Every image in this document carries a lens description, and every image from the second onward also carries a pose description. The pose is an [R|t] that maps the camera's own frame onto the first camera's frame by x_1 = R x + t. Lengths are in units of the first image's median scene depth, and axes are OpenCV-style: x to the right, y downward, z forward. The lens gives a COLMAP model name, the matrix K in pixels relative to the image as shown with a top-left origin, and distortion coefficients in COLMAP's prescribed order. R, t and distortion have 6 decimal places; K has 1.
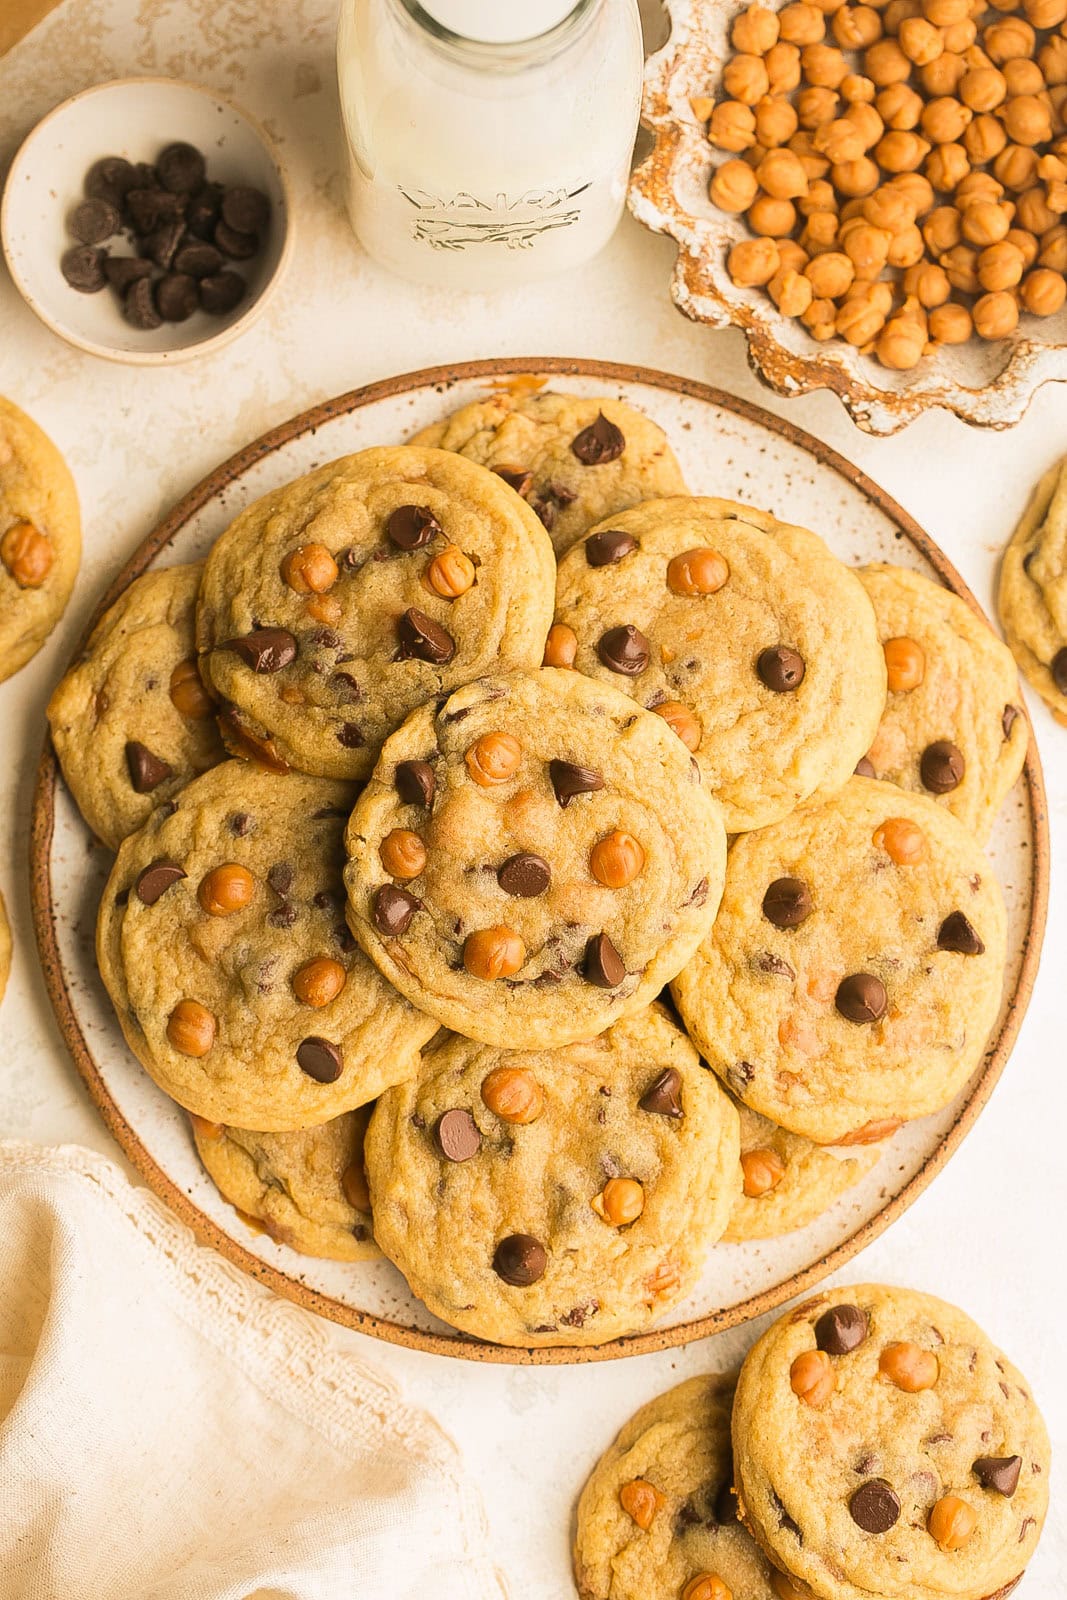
lens RADIAL K [[6008.1, 0, 533.5], [0, 6008.1, 800.0], [0, 0, 1]] dist [-0.002758, 3.503165]
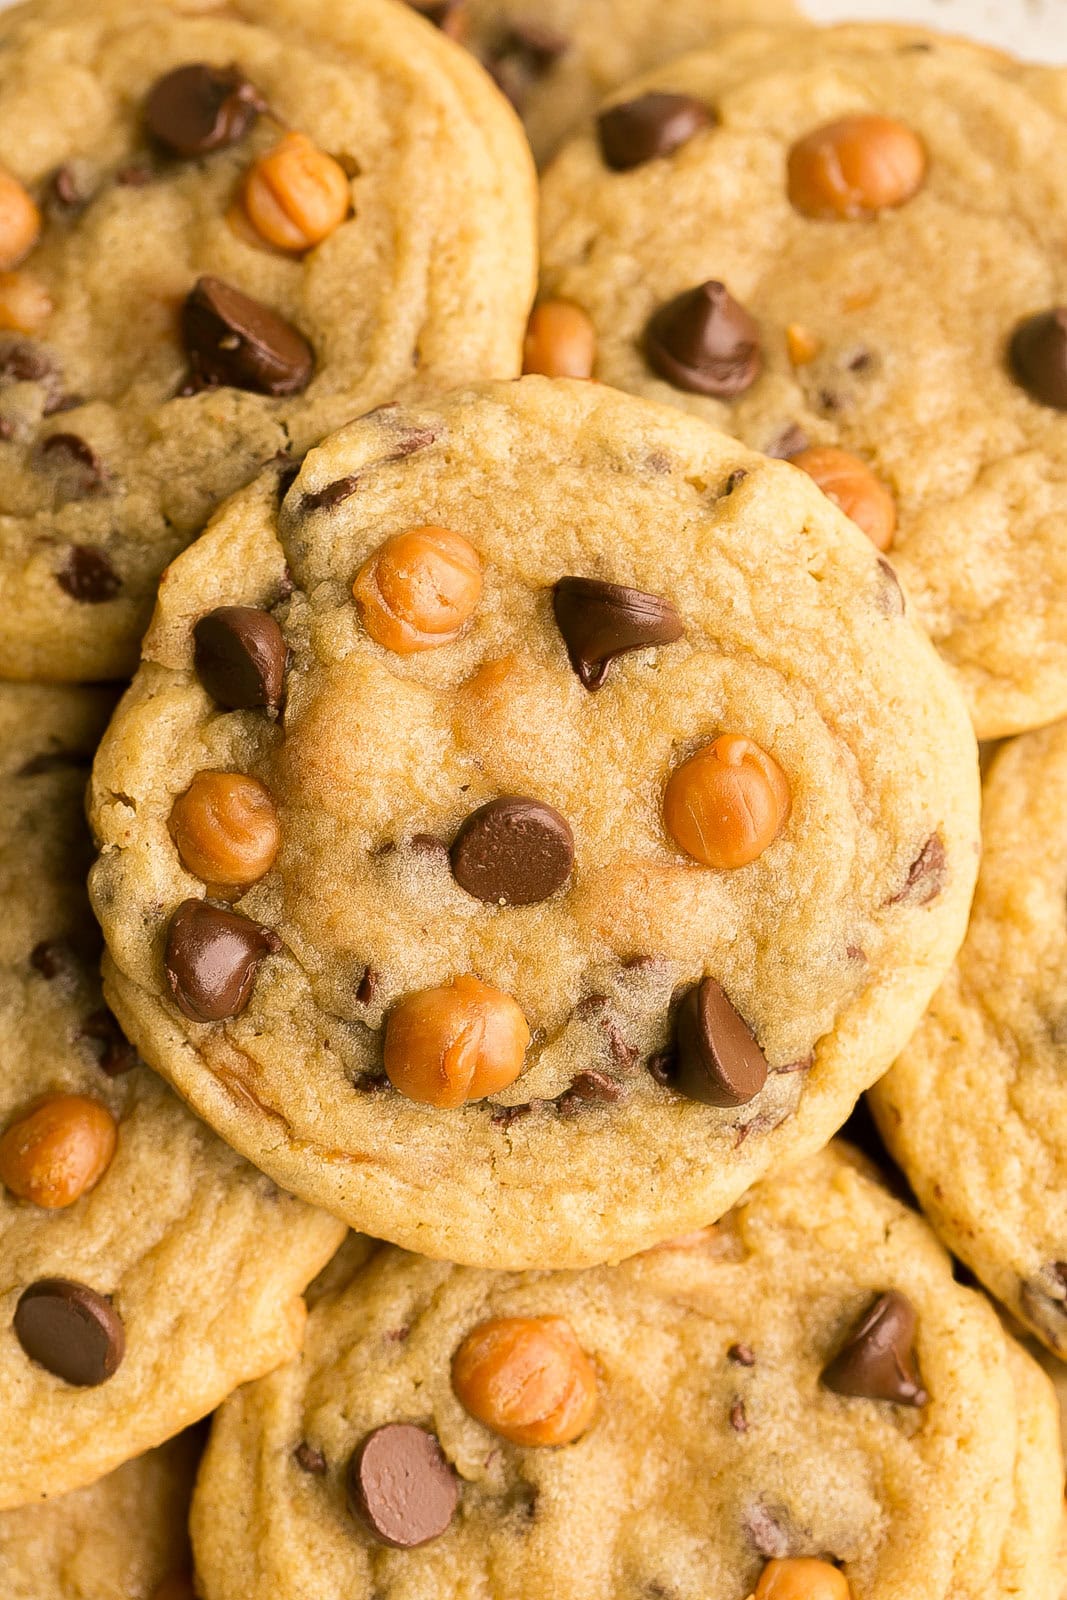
lens RADIAL K [[6008.1, 0, 533.5], [0, 6008.1, 800.0], [0, 0, 1]] dist [-0.002758, 3.503165]
pose [[0.997031, -0.076979, -0.002044, 0.001131], [0.076539, 0.993556, -0.083590, 0.043882], [0.008466, 0.083185, 0.996498, 0.570720]]
